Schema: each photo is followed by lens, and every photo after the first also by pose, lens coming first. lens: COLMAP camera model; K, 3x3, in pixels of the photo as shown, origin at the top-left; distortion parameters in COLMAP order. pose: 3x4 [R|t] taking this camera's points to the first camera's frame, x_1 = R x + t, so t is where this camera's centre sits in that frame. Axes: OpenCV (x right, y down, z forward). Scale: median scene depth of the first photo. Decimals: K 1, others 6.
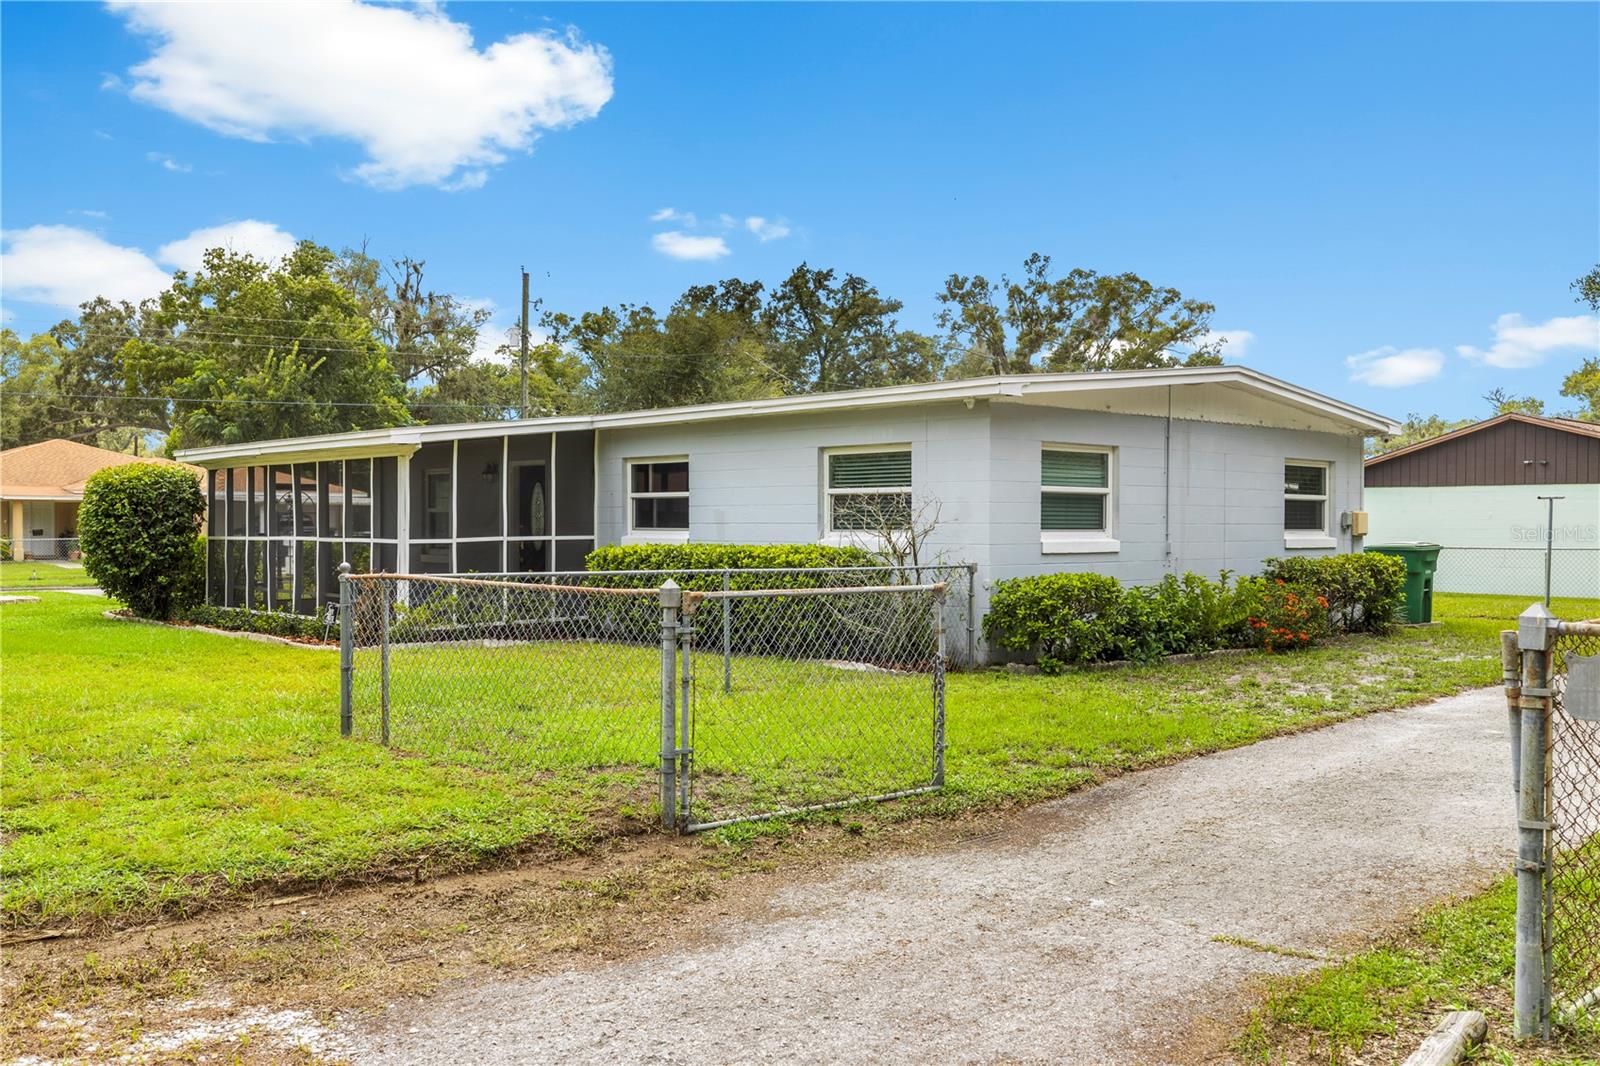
lens RADIAL K [[1390.5, 0, 798.8], [0, 1390.5, 536.2], [0, 0, 1]] dist [0.001387, -0.023622]
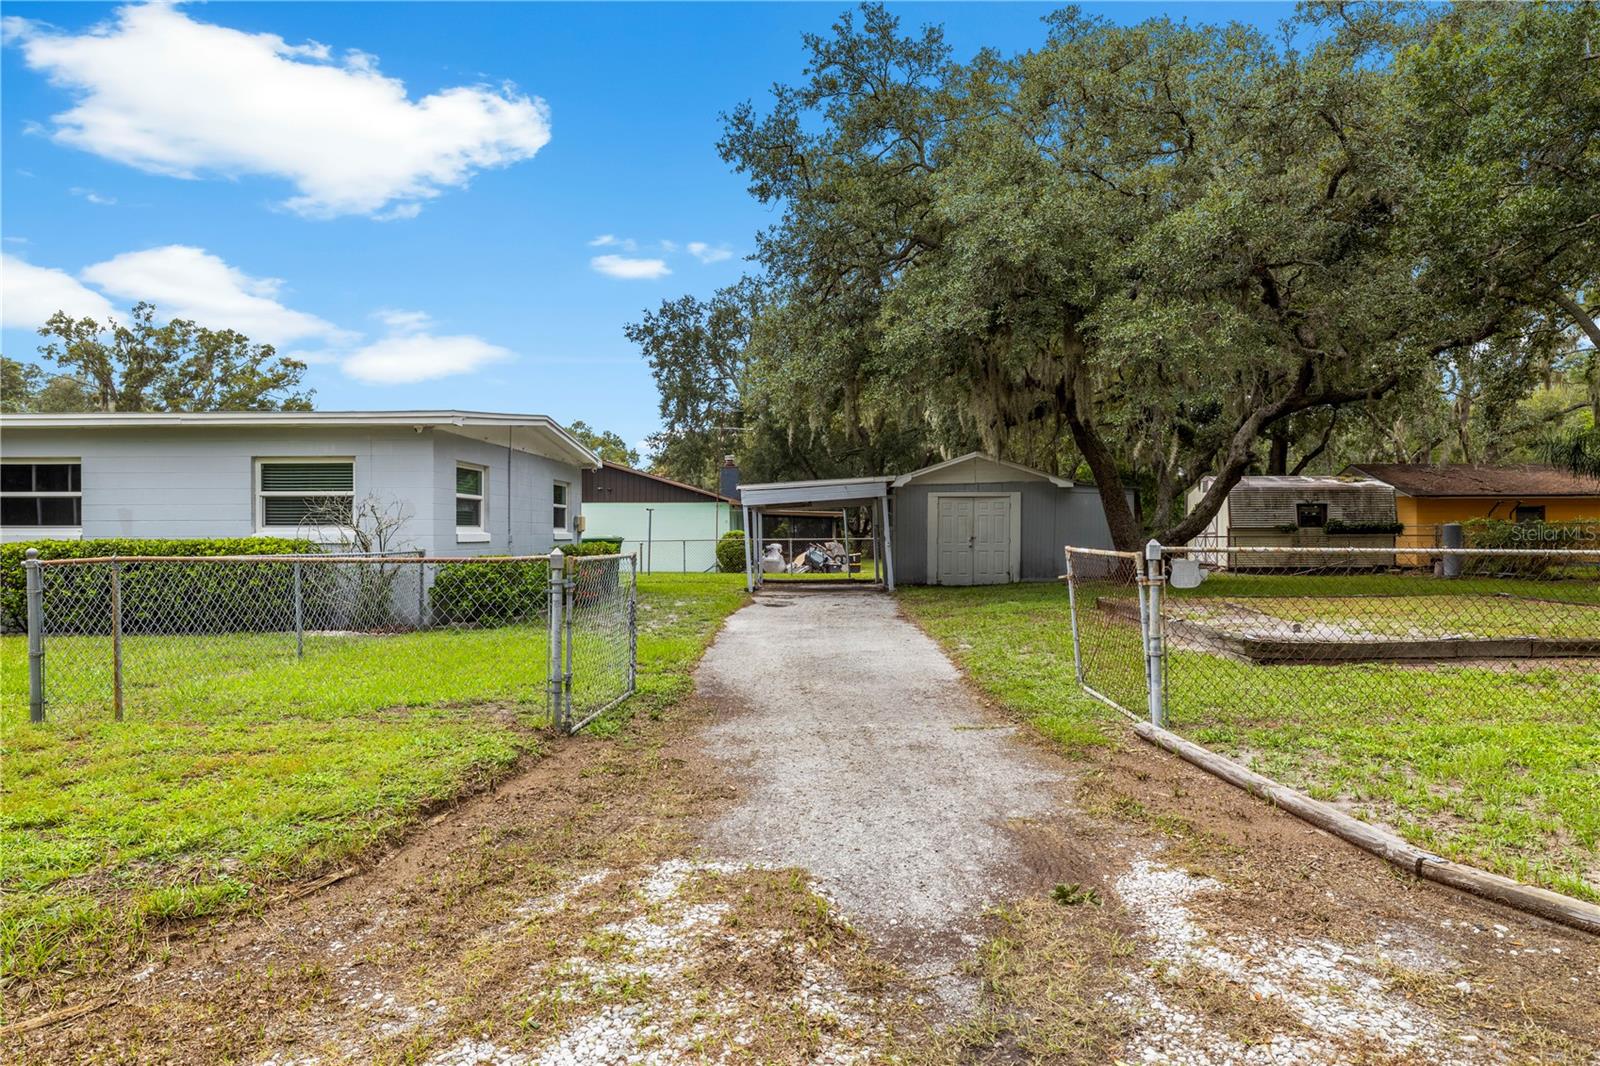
lens RADIAL K [[998.8, 0, 801.6], [0, 998.8, 538.8], [0, 0, 1]] dist [-0.005301, 0.000371]
pose [[0.706623, -0.008899, 0.707534, -0.226523], [0.010592, 0.999942, 0.001998, 0.008633], [-0.707511, 0.006082, 0.706676, 0.057721]]
